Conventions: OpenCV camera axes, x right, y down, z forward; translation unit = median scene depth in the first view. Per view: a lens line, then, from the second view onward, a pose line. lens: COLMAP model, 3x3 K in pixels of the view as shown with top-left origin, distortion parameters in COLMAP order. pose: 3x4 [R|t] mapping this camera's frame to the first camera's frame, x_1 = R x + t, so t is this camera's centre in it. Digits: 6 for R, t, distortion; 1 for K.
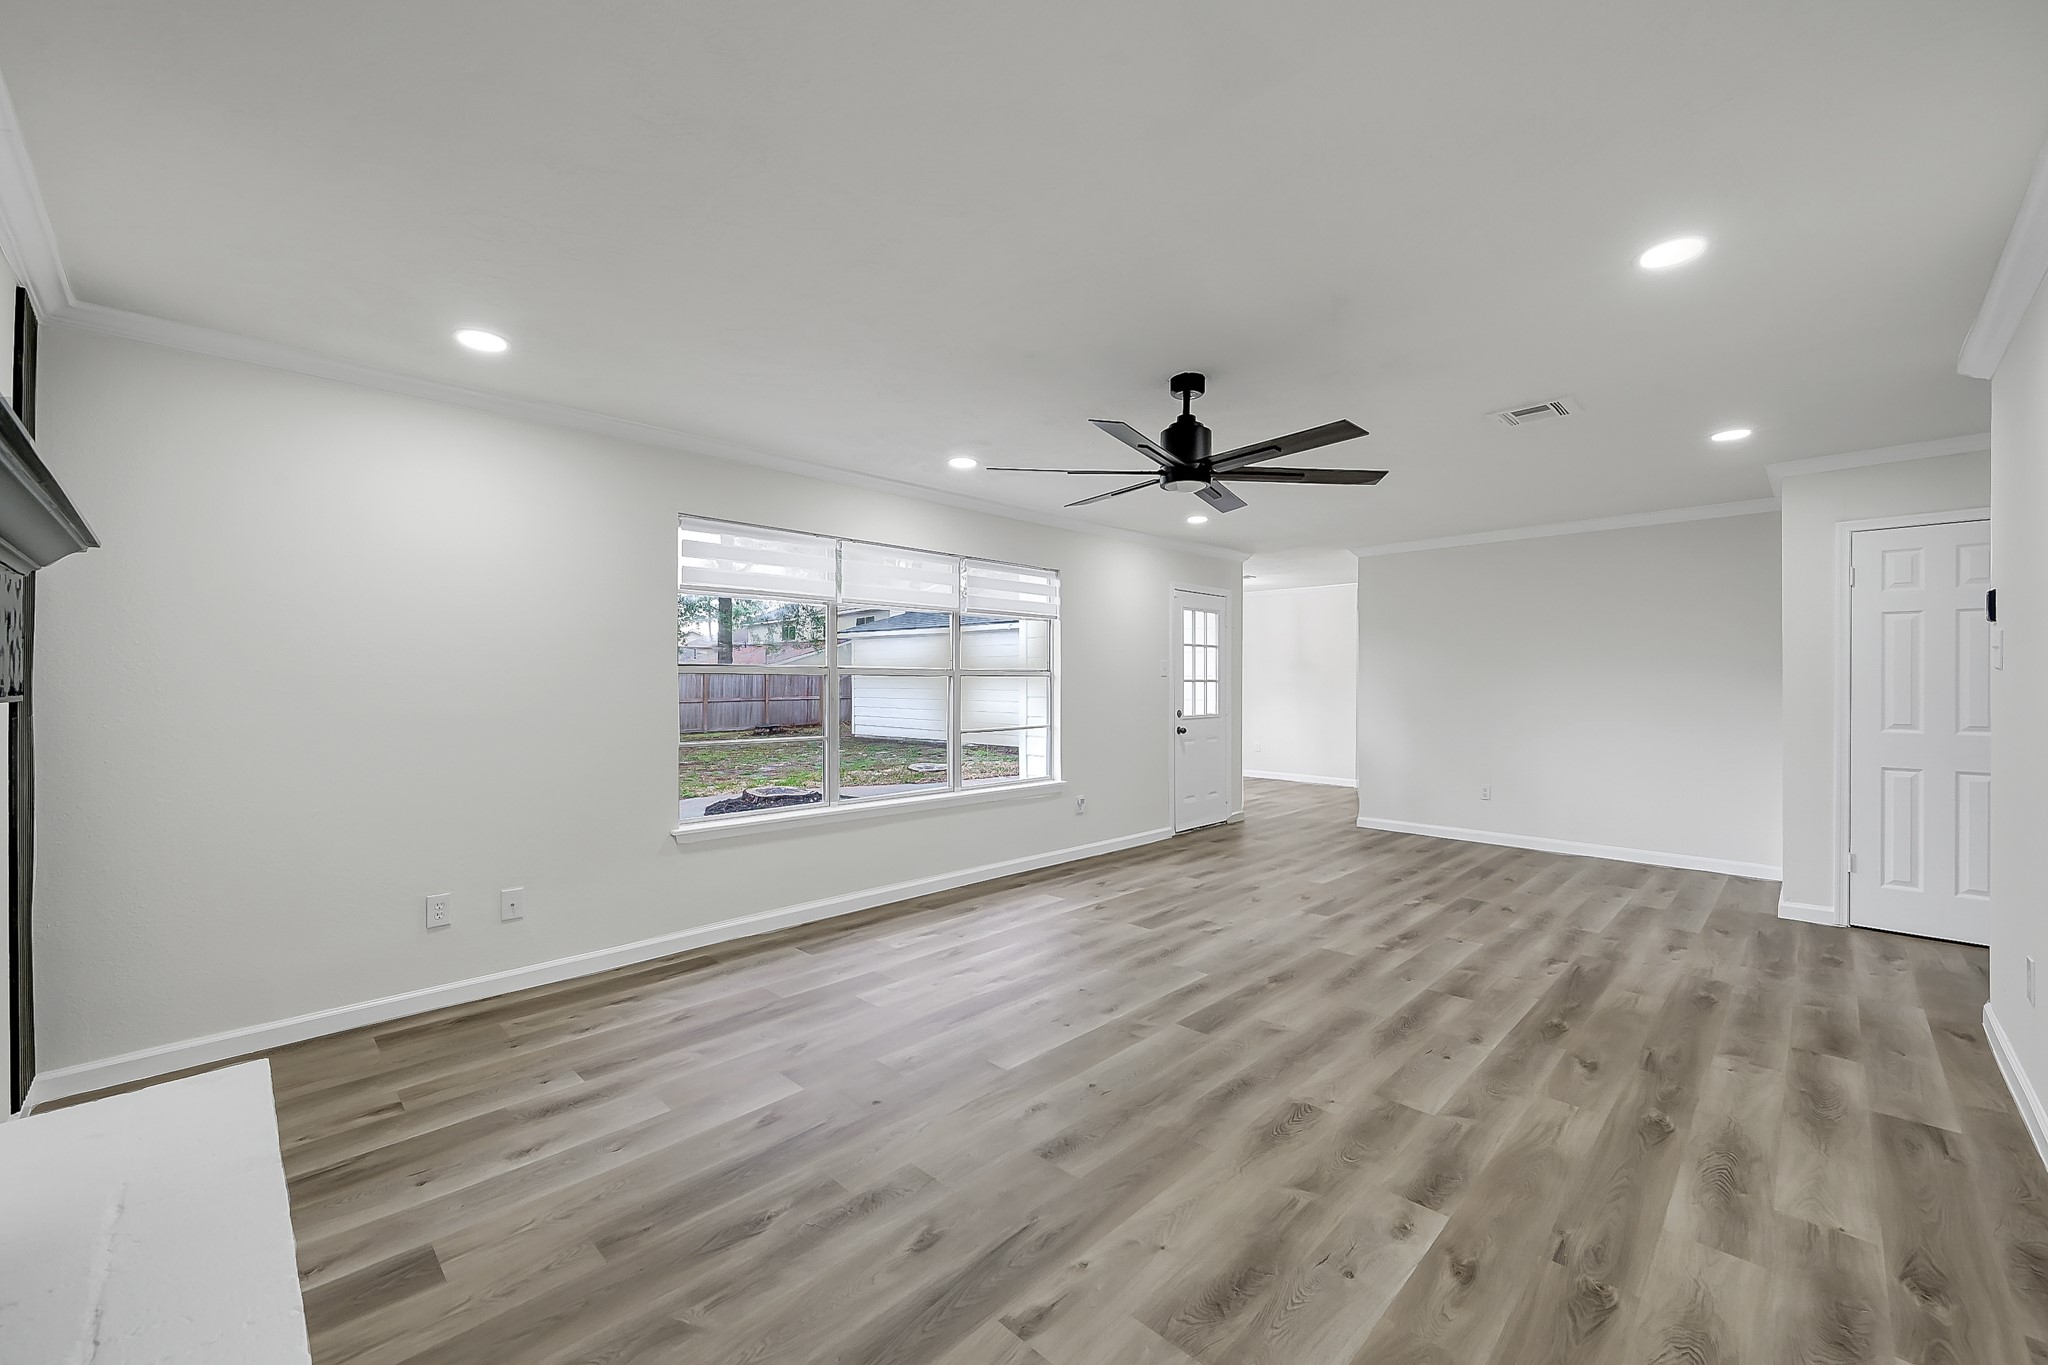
lens RADIAL K [[824.7, 0, 1030.0], [0, 824.7, 684.1], [0, 0, 1]] dist [0.002009, -0.000325]
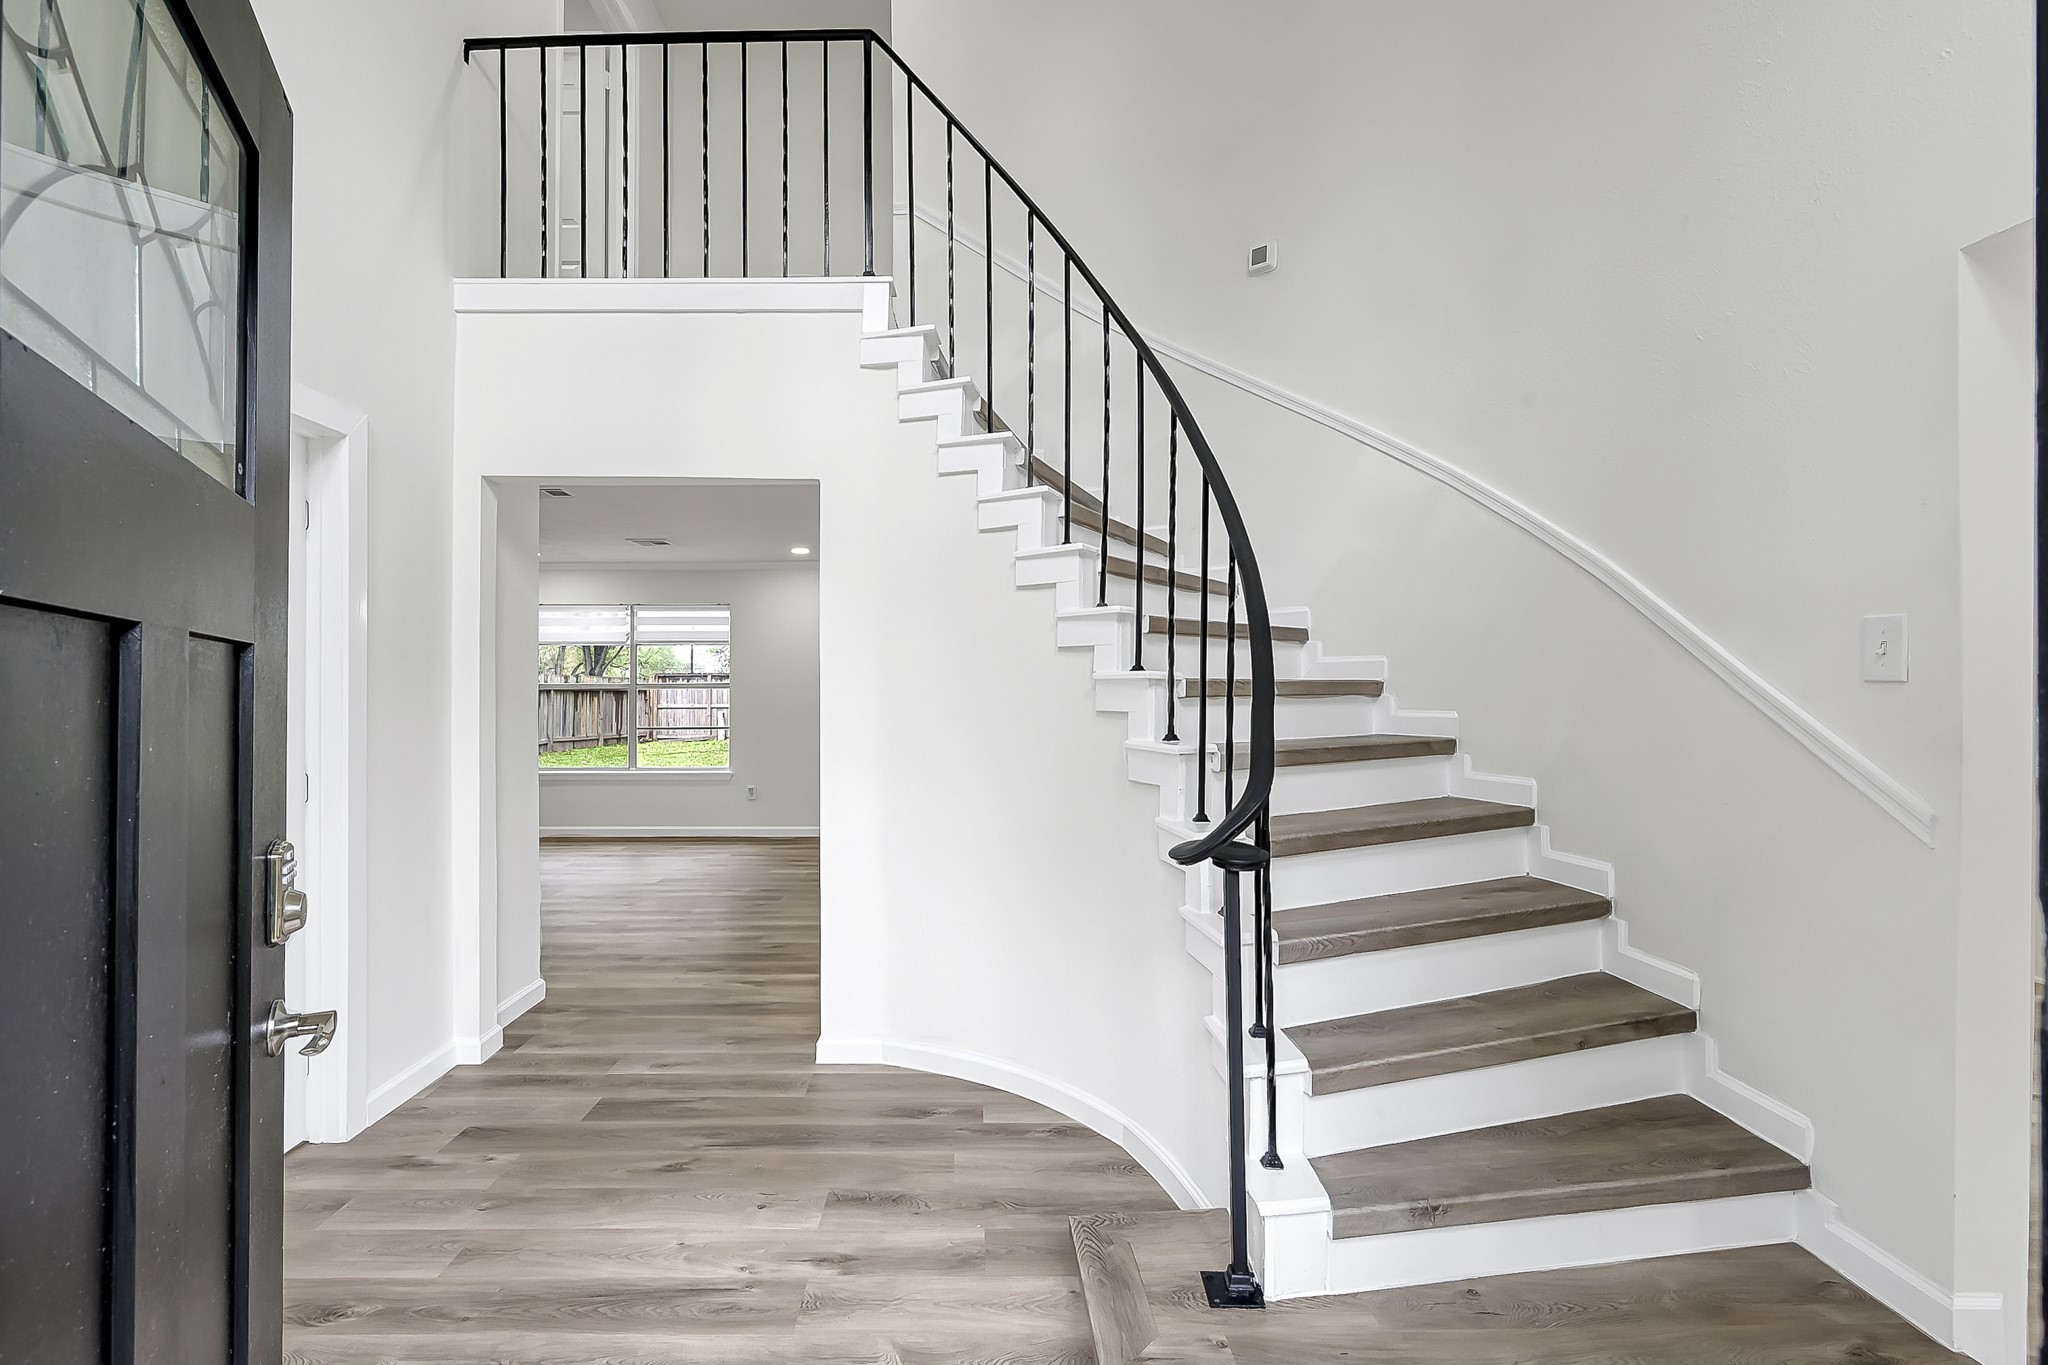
lens RADIAL K [[952.6, 0, 1014.7], [0, 952.6, 687.8], [0, 0, 1]] dist [-0.000304, -0.000051]
pose [[0.724216, -0.010583, -0.689492, 2.185691], [0.001122, 0.999899, -0.014169, -0.004490], [0.689572, 0.009488, 0.724155, 0.606364]]
